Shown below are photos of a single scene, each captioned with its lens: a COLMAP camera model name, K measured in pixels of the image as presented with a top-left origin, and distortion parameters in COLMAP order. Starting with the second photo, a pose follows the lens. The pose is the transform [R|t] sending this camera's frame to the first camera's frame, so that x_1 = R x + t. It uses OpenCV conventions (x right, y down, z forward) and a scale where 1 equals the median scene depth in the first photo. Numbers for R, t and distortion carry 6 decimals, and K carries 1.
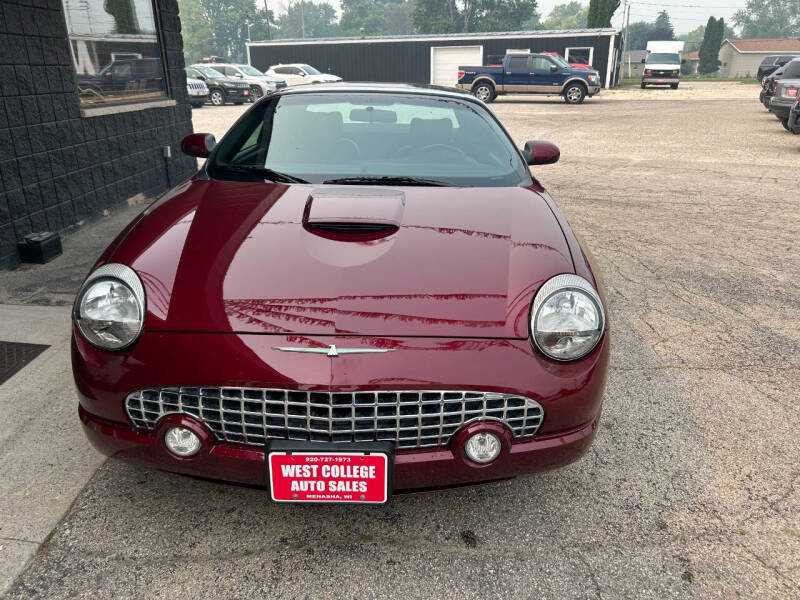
lens RADIAL K [[607.2, 0, 401.6], [0, 607.2, 293.7], [0, 0, 1]] dist [0.034908, -0.037650]
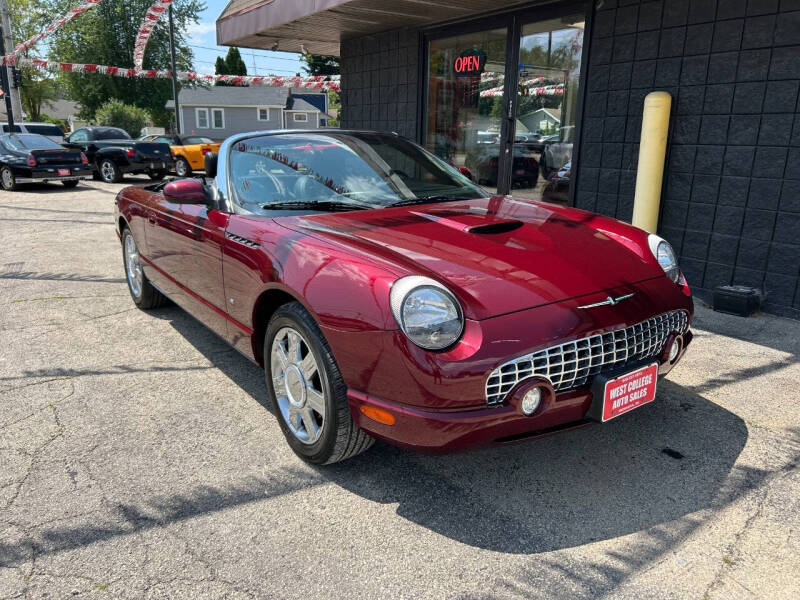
lens RADIAL K [[607.2, 0, 397.4], [0, 607.2, 302.6], [0, 0, 1]] dist [0.034908, -0.037650]
pose [[-0.829302, 0.141874, -0.540490, 0.066226], [-0.199692, 0.828122, 0.523772, -0.084844], [0.521901, 0.542297, -0.658432, 0.245910]]
